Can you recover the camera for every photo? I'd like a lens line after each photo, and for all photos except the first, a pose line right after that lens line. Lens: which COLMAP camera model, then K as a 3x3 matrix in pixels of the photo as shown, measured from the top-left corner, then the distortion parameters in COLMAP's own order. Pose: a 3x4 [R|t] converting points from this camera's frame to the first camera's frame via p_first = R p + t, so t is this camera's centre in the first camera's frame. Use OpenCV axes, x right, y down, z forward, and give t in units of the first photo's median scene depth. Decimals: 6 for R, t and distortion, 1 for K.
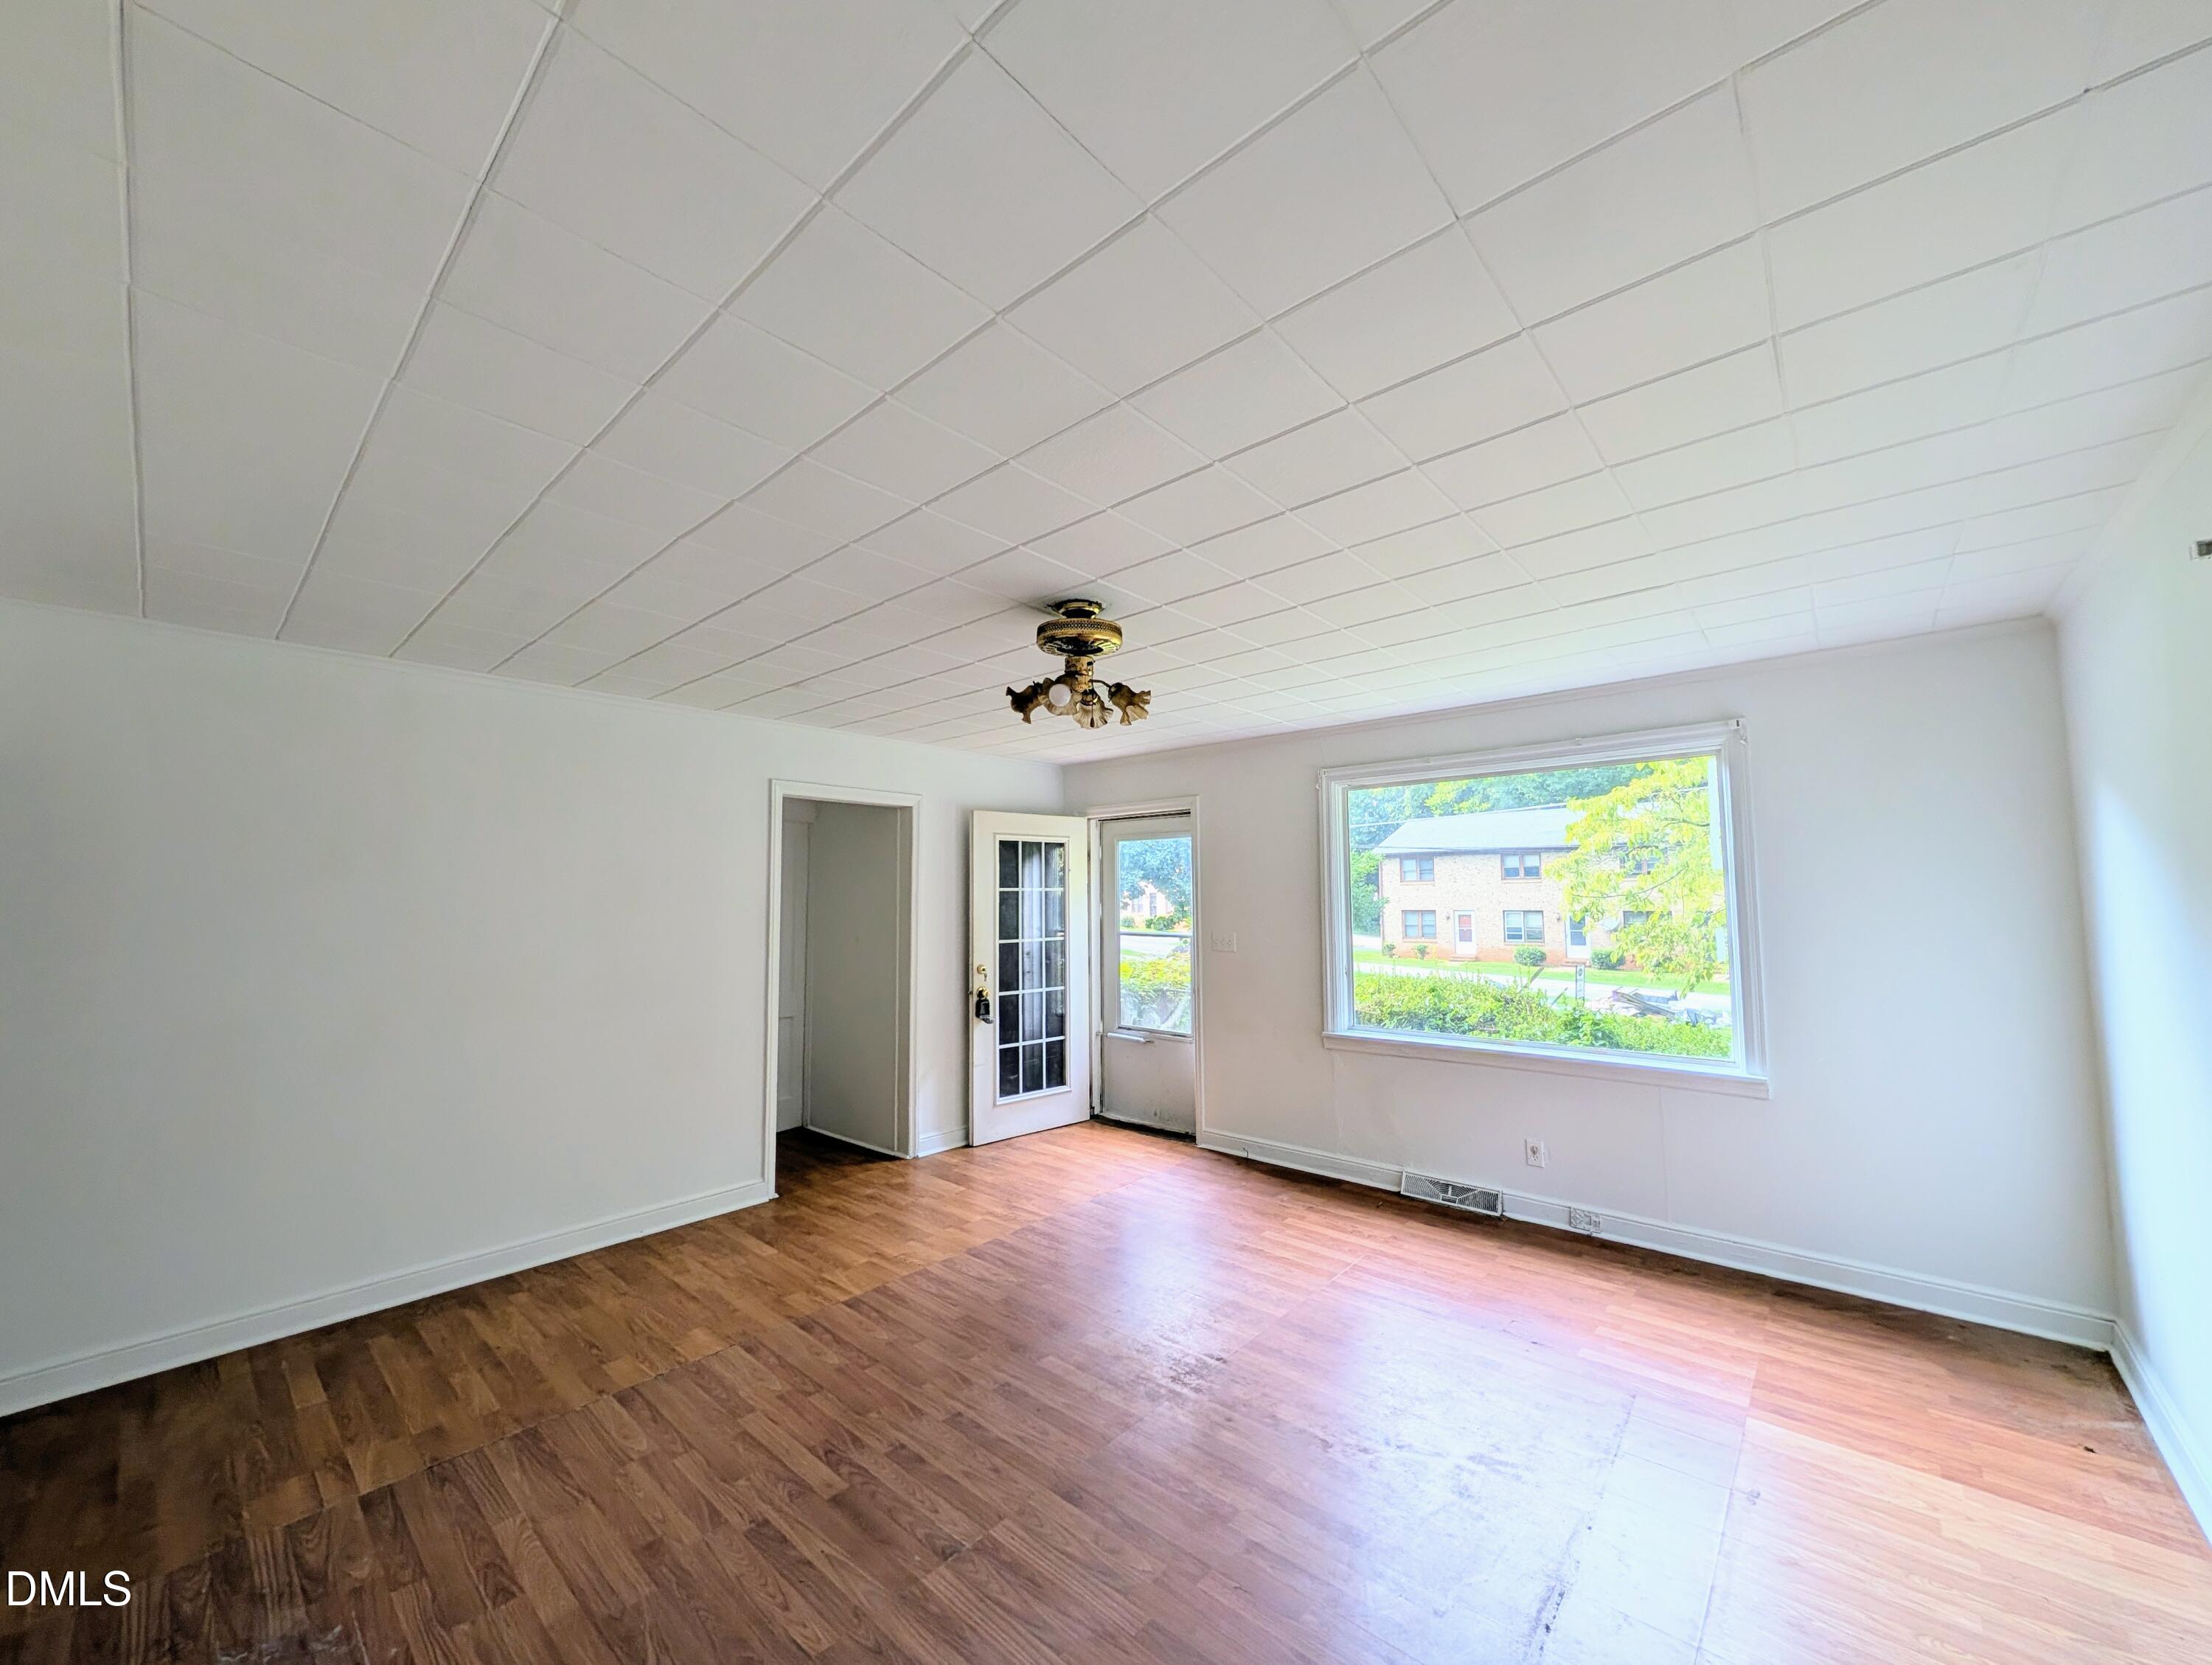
lens RADIAL K [[841.6, 0, 1115.8], [0, 841.6, 811.6], [0, 0, 1]] dist [0.003105, -0.000099]
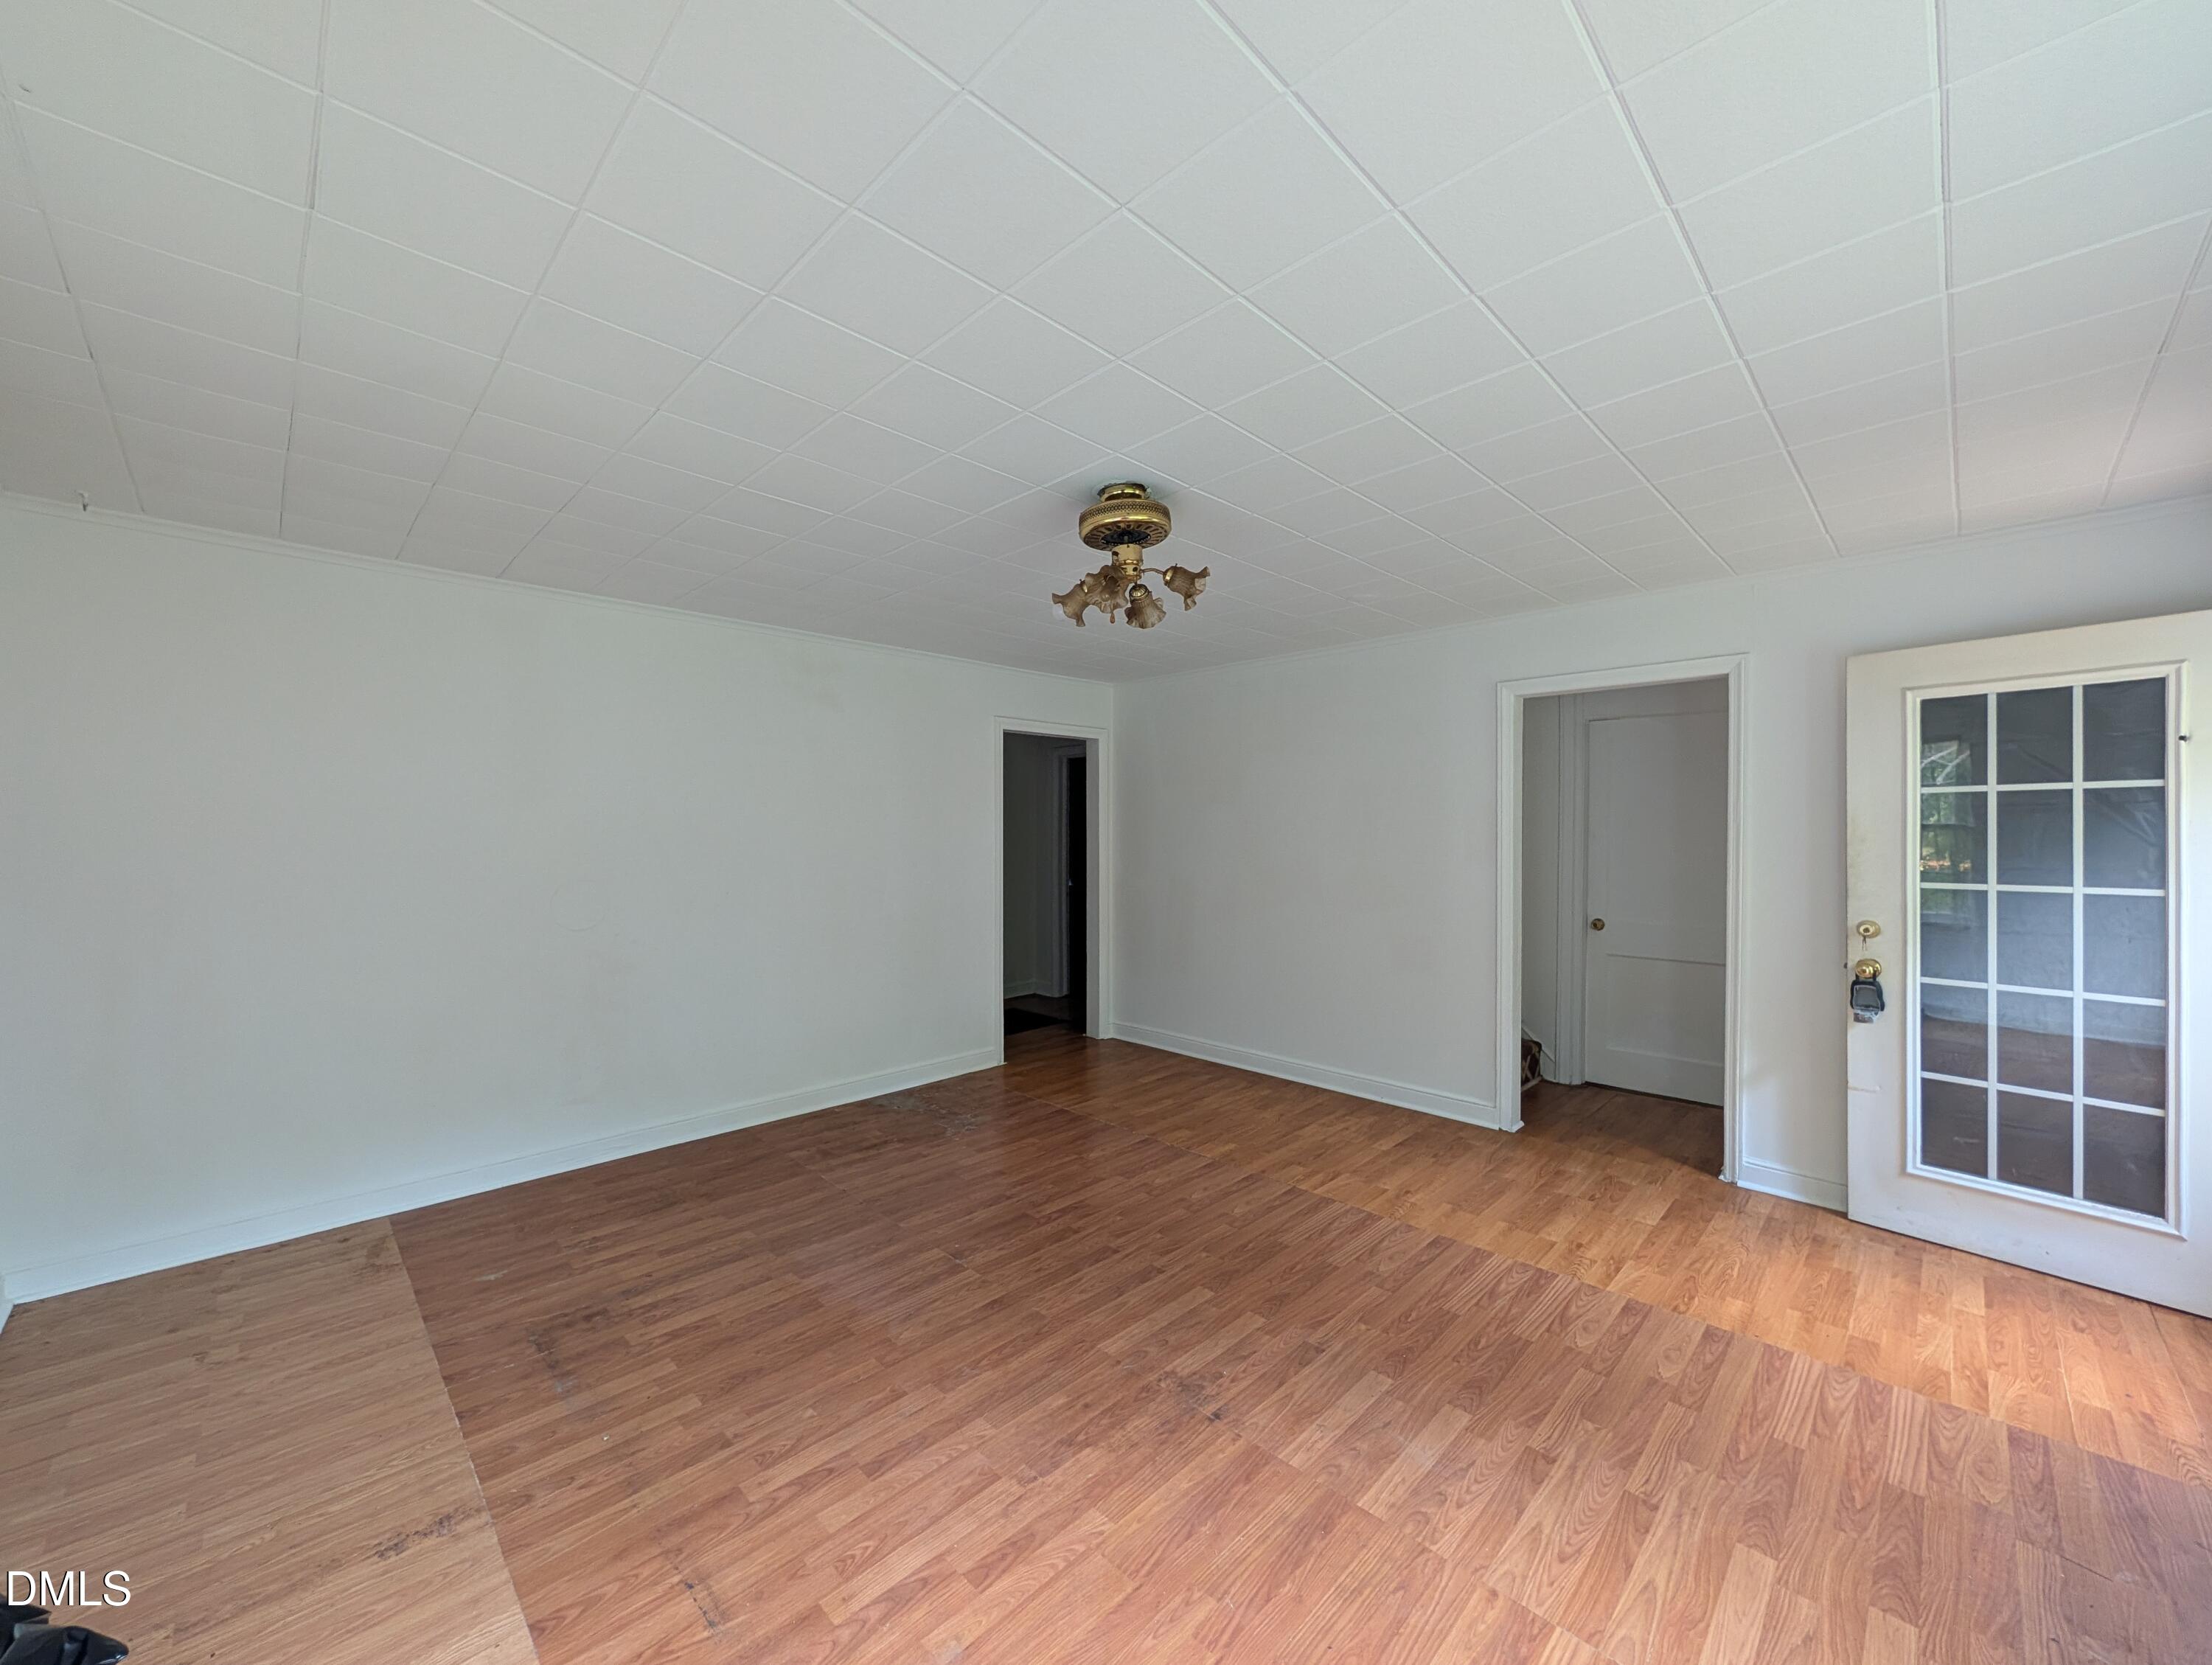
lens RADIAL K [[841.6, 0, 1118.9], [0, 841.6, 844.1], [0, 0, 1]] dist [0.003105, -0.000099]
pose [[-0.061752, 0.024726, -0.997785, 0.627298], [0.115939, 0.993103, 0.017435, 0.072203], [0.991335, -0.114606, -0.064192, 0.720109]]
